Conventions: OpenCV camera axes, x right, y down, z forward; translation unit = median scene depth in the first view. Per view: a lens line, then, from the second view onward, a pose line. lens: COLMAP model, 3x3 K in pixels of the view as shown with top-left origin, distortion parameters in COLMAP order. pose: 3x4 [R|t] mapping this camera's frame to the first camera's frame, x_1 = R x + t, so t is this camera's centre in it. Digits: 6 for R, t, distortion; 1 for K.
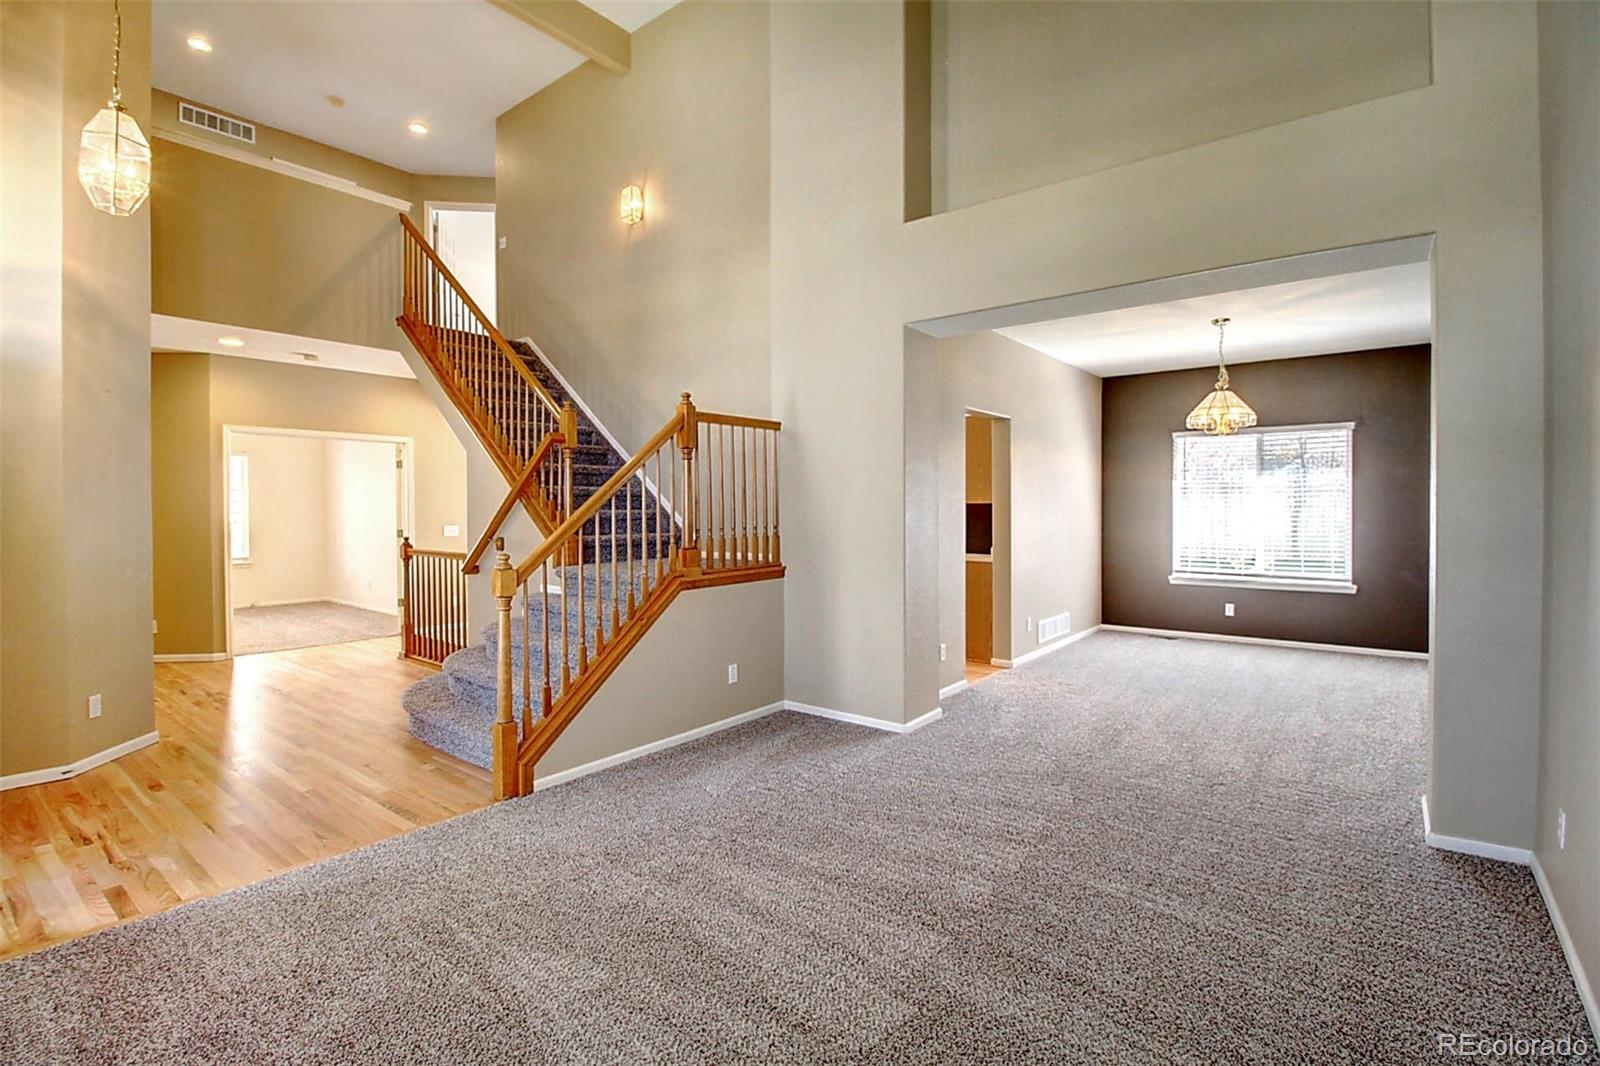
lens RADIAL K [[742.2, 0, 803.3], [0, 742.2, 520.1], [0, 0, 1]] dist [-0.001158, -0.012219]
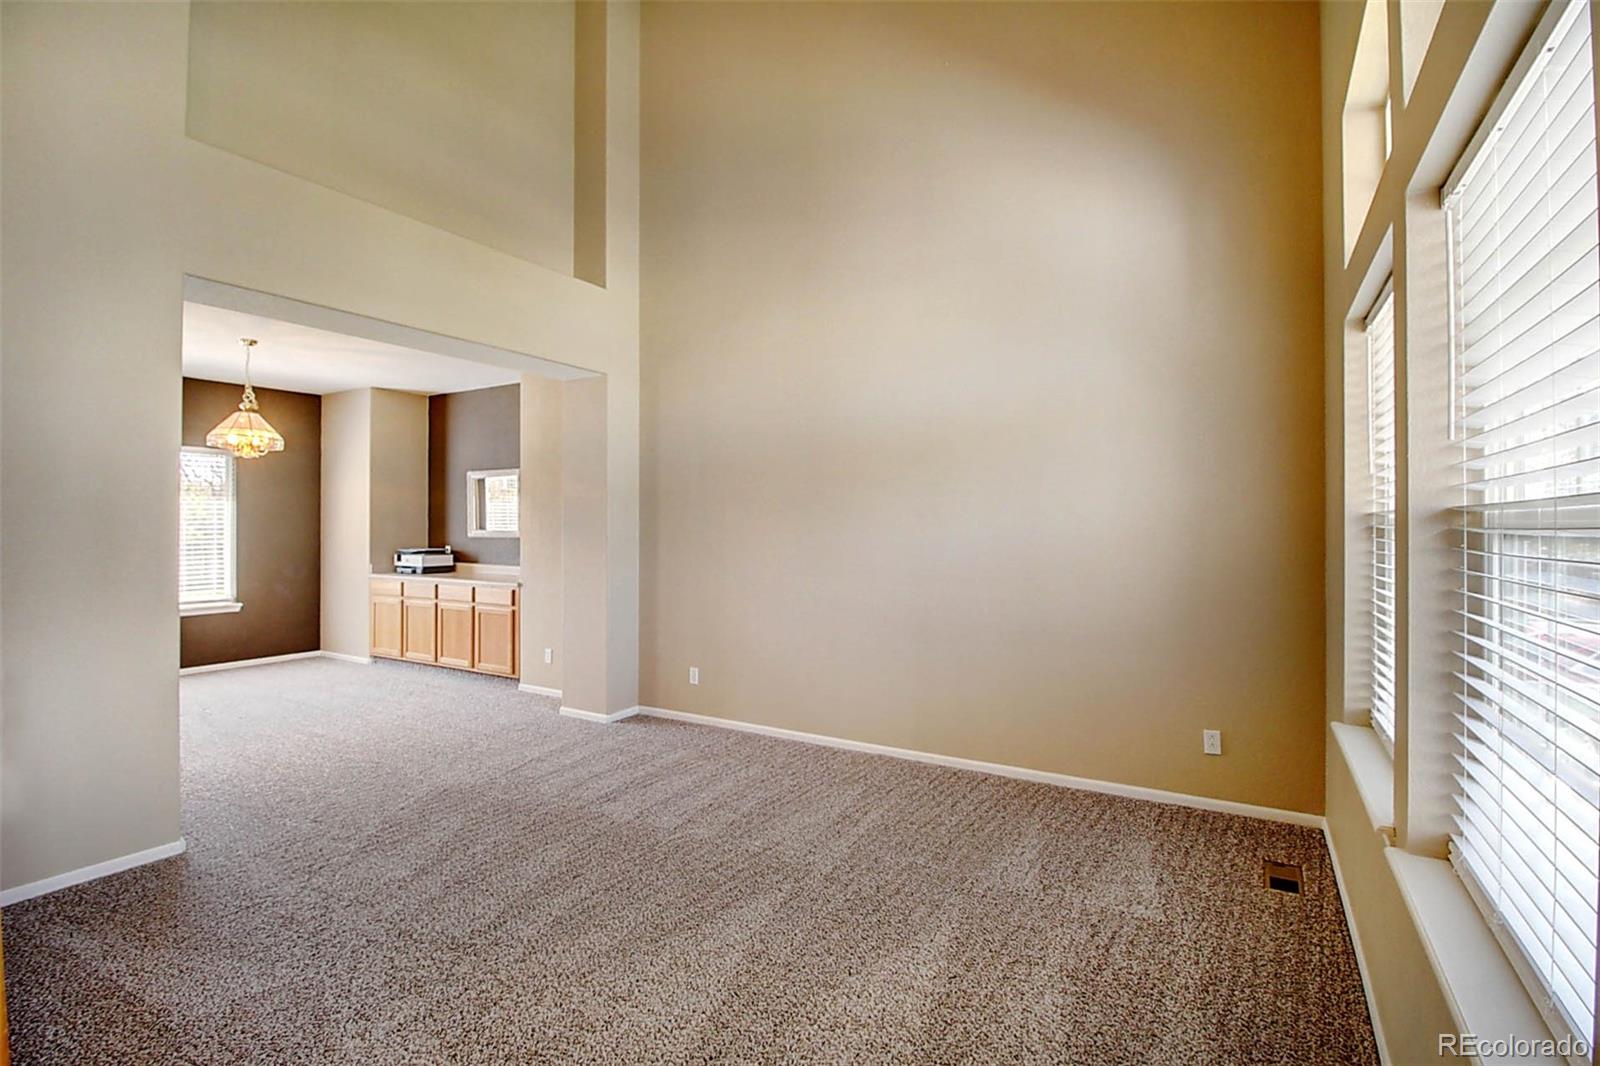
lens RADIAL K [[742.2, 0, 803.3], [0, 742.2, 520.1], [0, 0, 1]] dist [-0.001158, -0.012219]
pose [[-0.128339, 0.010346, 0.991676, -0.505478], [0.020442, 0.999761, -0.007785, -0.008139], [-0.991520, 0.019272, -0.128520, 0.397924]]
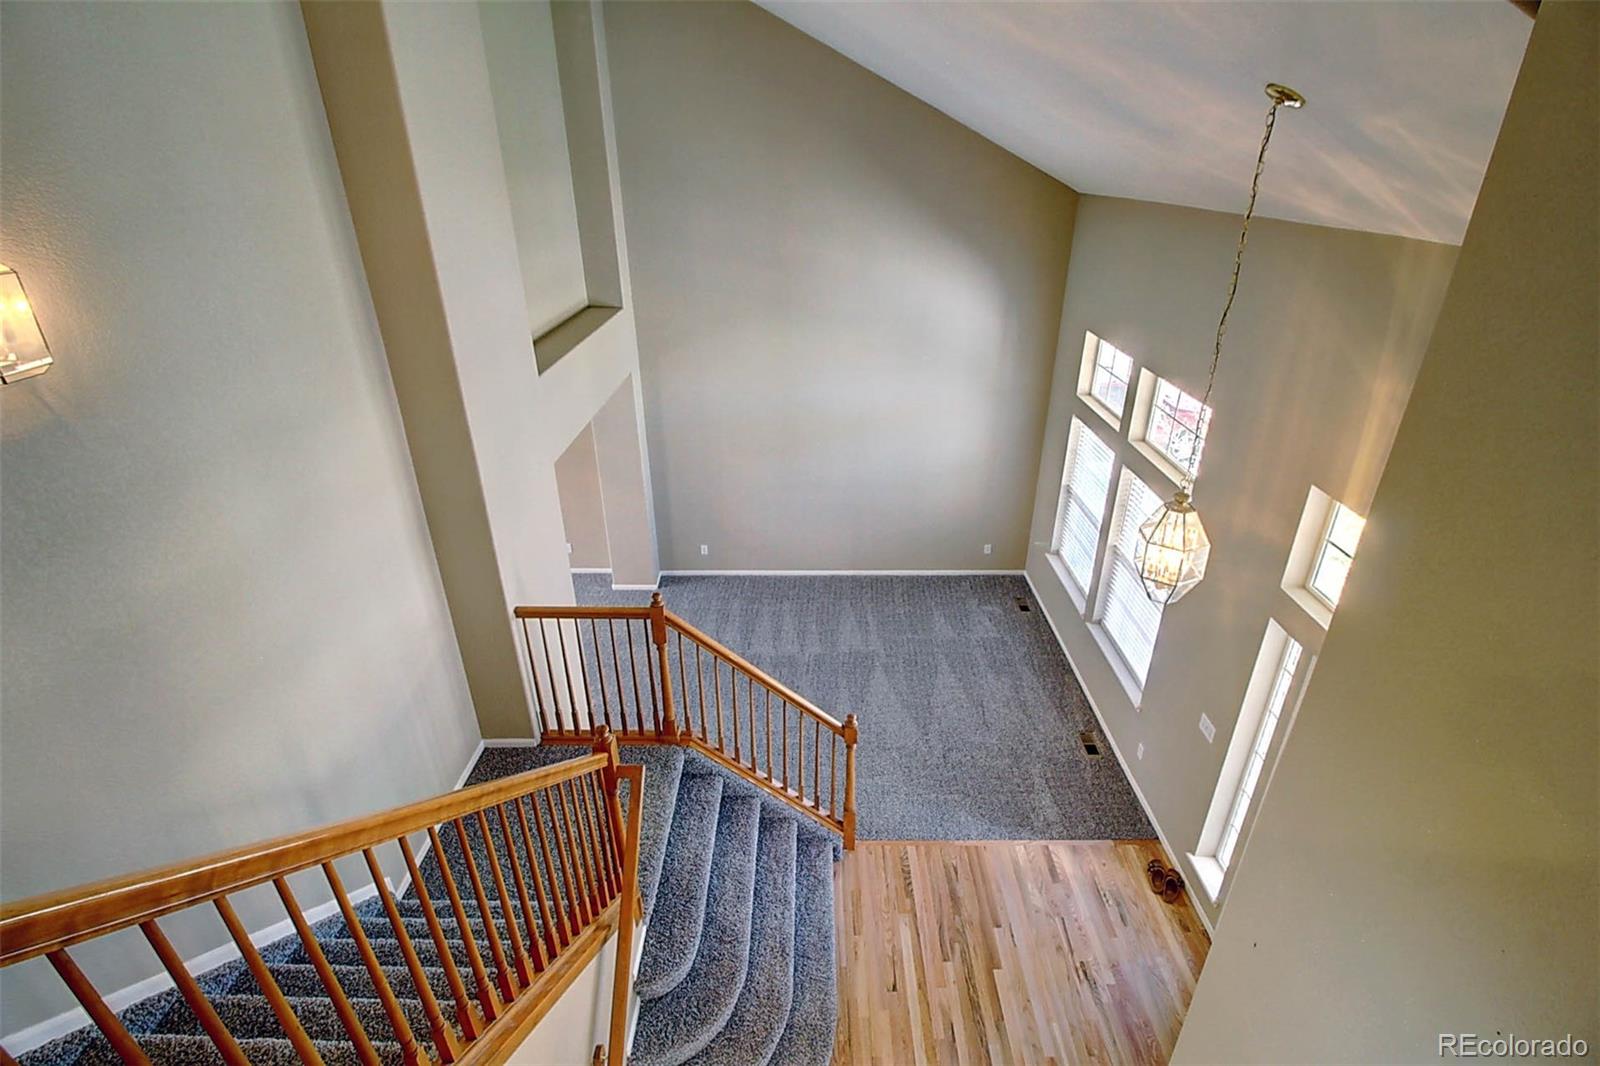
lens RADIAL K [[742.2, 0, 803.3], [0, 742.2, 520.1], [0, 0, 1]] dist [-0.001158, -0.012219]
pose [[-0.606818, -0.337738, 0.719517, -0.743128], [0.025741, 0.896409, 0.442479, -0.535890], [-0.794424, 0.287025, -0.535264, 1.045160]]
